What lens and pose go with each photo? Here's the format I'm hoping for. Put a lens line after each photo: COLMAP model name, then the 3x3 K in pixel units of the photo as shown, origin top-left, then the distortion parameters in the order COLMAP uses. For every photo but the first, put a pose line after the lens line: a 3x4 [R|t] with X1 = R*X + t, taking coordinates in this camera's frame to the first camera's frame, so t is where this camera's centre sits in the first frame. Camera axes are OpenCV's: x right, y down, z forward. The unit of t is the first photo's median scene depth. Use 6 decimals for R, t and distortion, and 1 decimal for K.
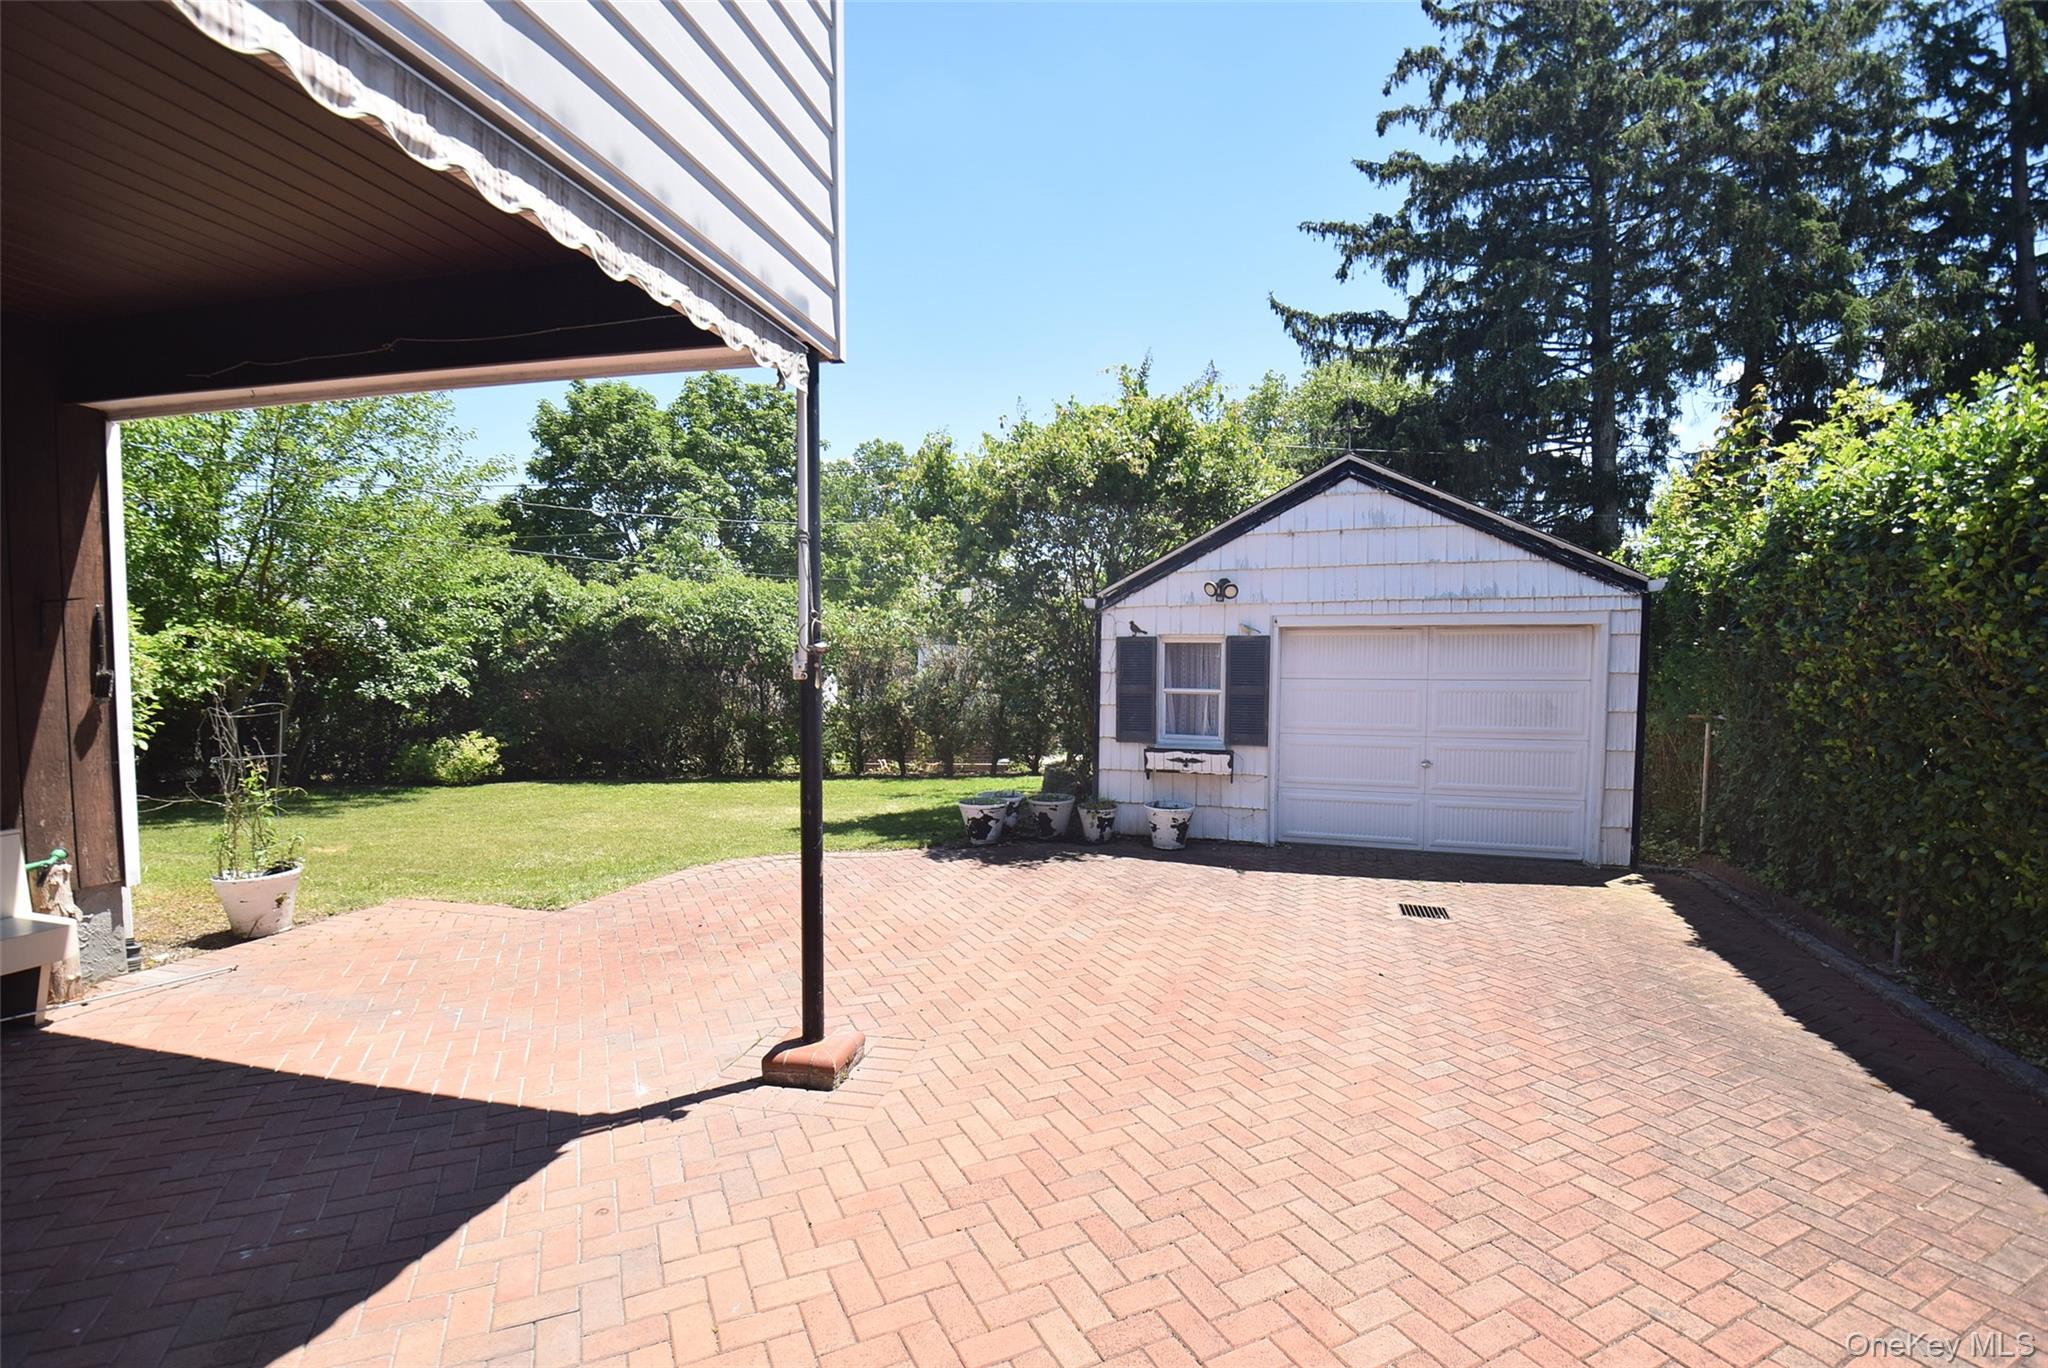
lens RADIAL K [[909.8, 0, 1020.9], [0, 909.8, 697.2], [0, 0, 1]] dist [0.019064, -0.029875]
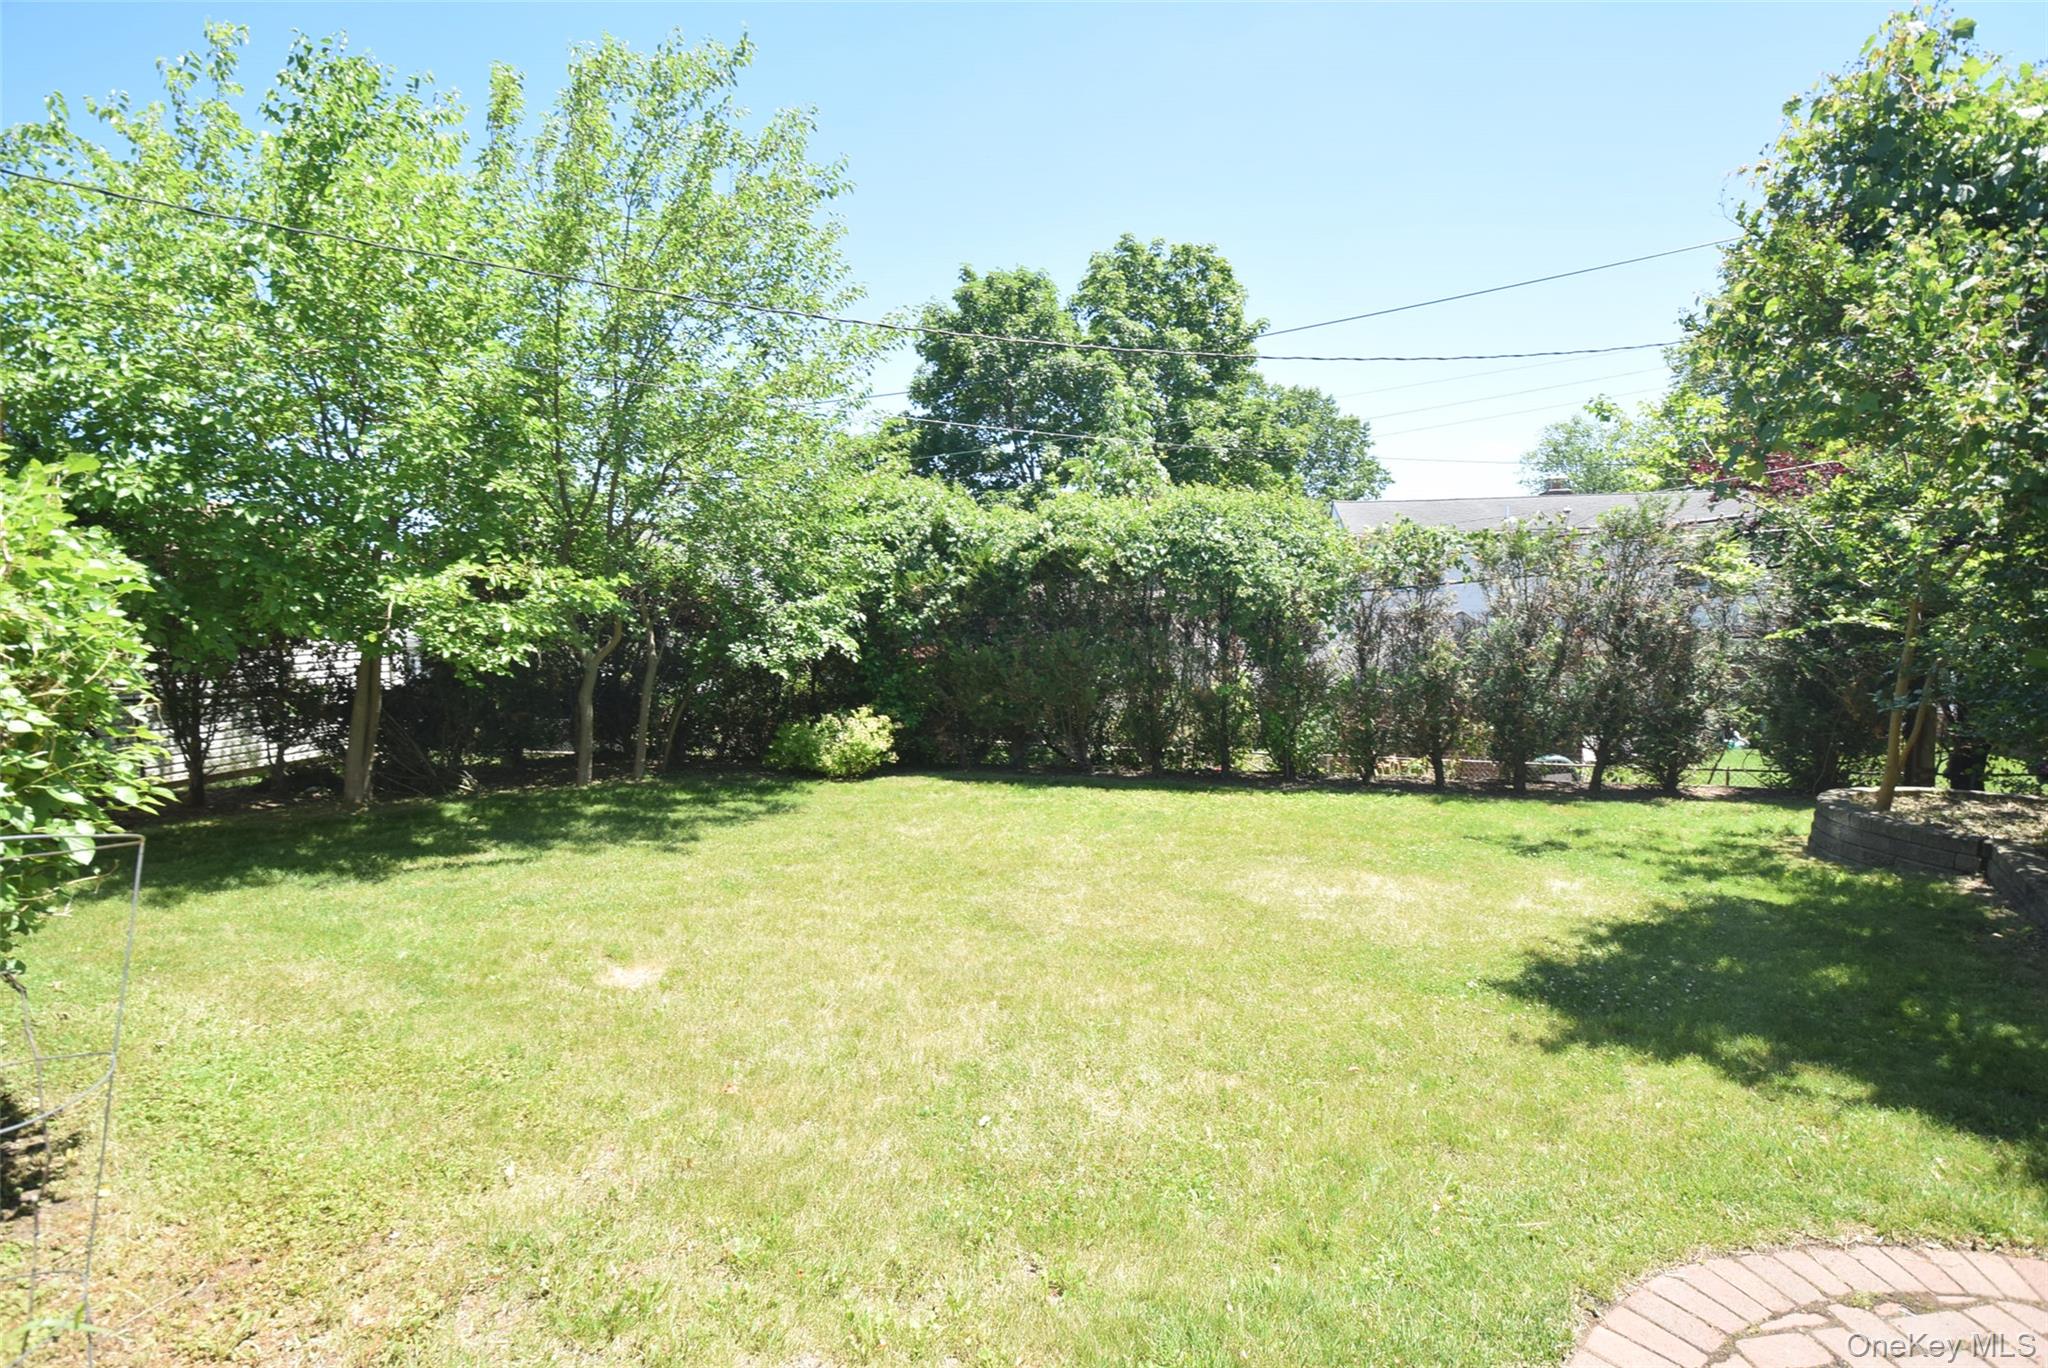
lens RADIAL K [[909.8, 0, 1020.9], [0, 909.8, 697.2], [0, 0, 1]] dist [0.019064, -0.029875]
pose [[0.935371, 0.018478, -0.353185, -0.202472], [-0.001093, 0.998780, 0.049361, -0.008846], [0.353667, -0.045784, 0.934250, 0.328329]]
